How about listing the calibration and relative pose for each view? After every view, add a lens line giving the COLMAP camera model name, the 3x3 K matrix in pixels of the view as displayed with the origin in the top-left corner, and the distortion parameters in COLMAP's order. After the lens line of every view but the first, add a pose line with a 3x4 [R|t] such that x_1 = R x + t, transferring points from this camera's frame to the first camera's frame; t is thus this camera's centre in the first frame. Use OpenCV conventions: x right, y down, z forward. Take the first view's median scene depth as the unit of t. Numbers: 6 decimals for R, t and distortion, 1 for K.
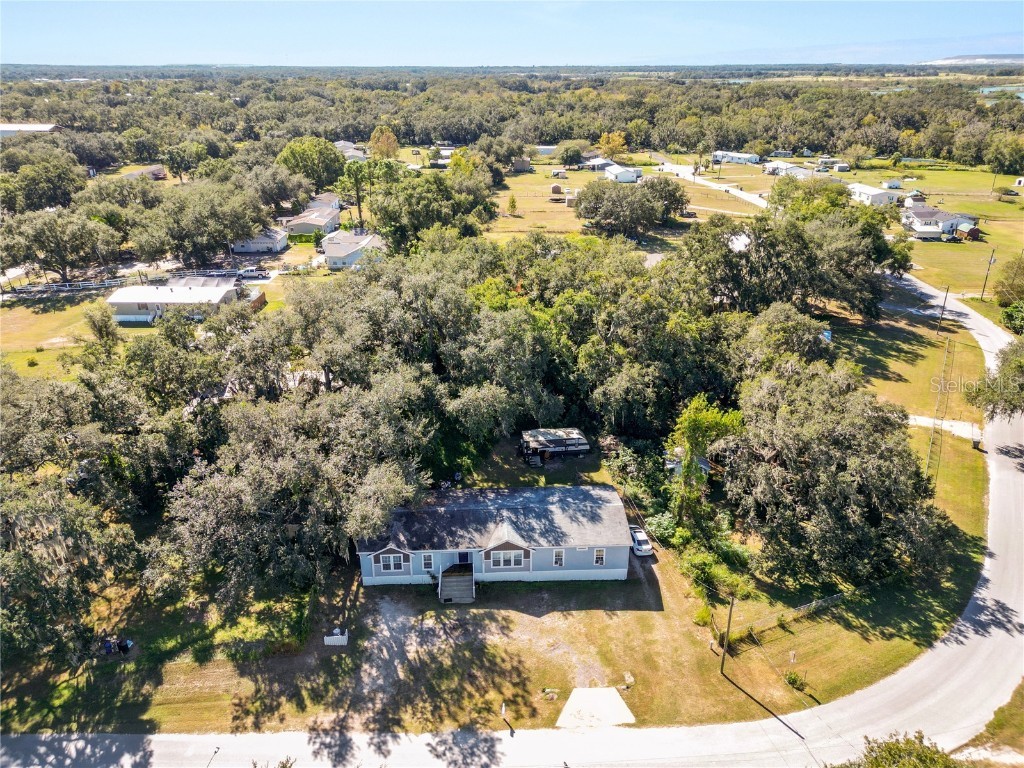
lens RADIAL K [[715.4, 0, 512.0], [0, 715.4, 384.0], [0, 0, 1]] dist [0.067797, -0.067342]
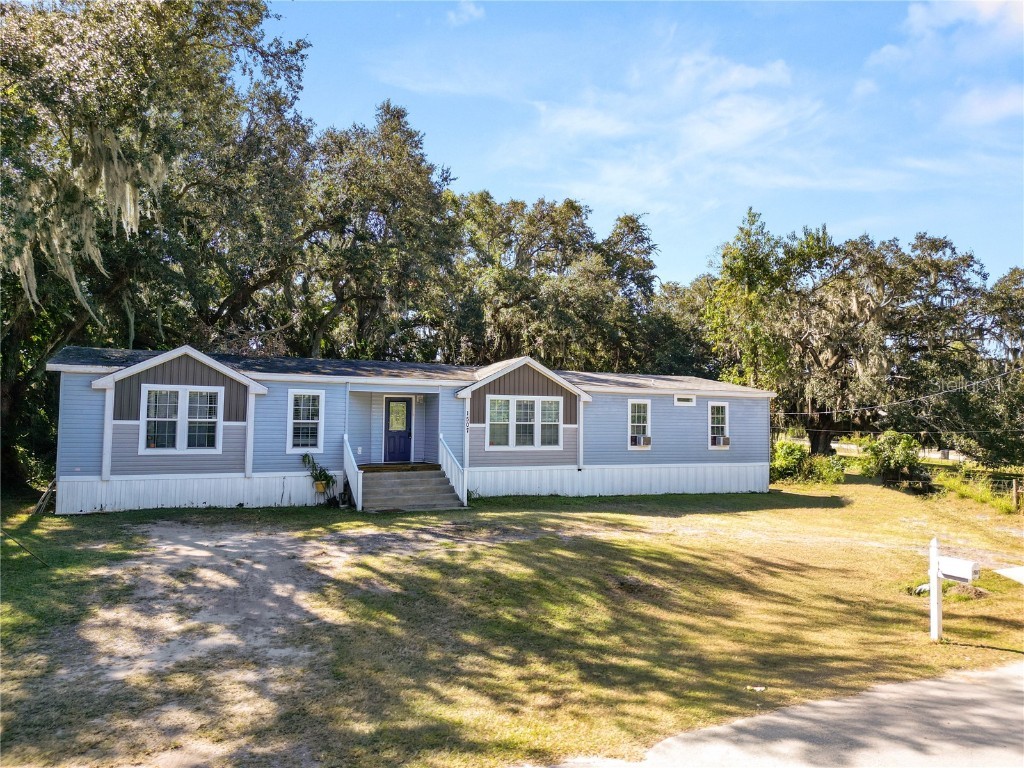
lens RADIAL K [[712.7, 0, 517.3], [0, 712.7, 379.7], [0, 0, 1]] dist [0.101799, -0.161065]
pose [[0.908482, 0.034877, 0.416465, -0.166788], [0.159970, 0.891599, -0.423628, 0.384065], [-0.386095, 0.451481, 0.804423, 0.702784]]
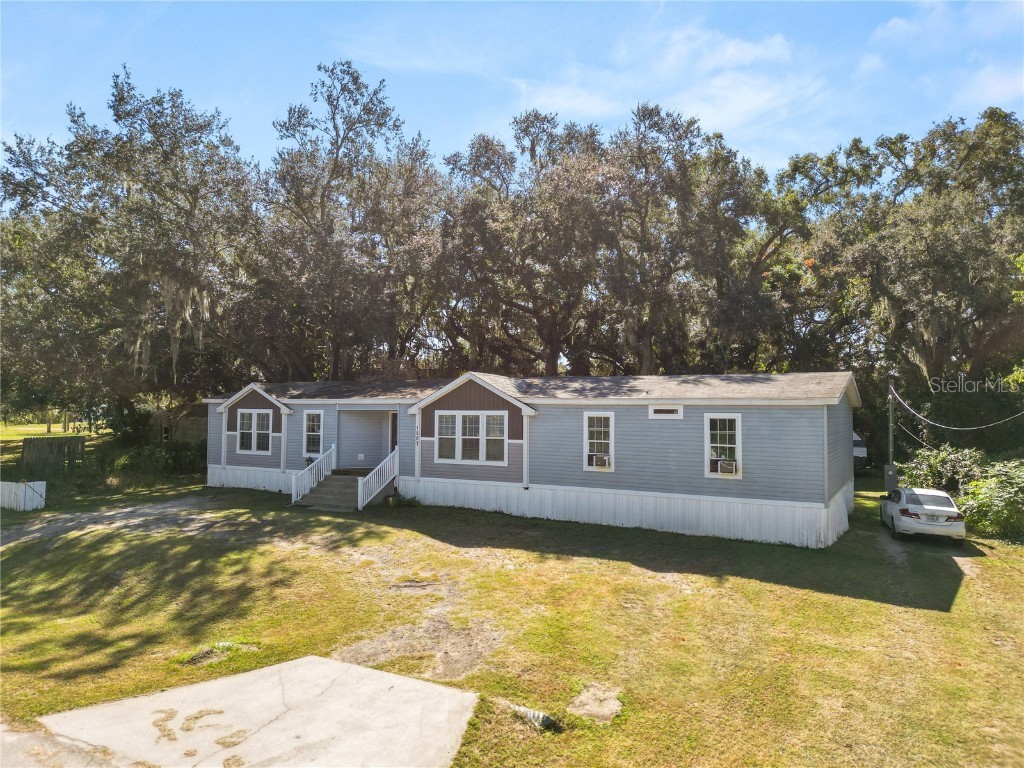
lens RADIAL K [[712.7, 0, 517.3], [0, 712.7, 379.7], [0, 0, 1]] dist [0.101799, -0.161065]
pose [[0.856691, -0.015230, -0.515605, 0.211449], [-0.214316, 0.898697, -0.382638, 0.359365], [0.469201, 0.438305, 0.766642, 0.718196]]
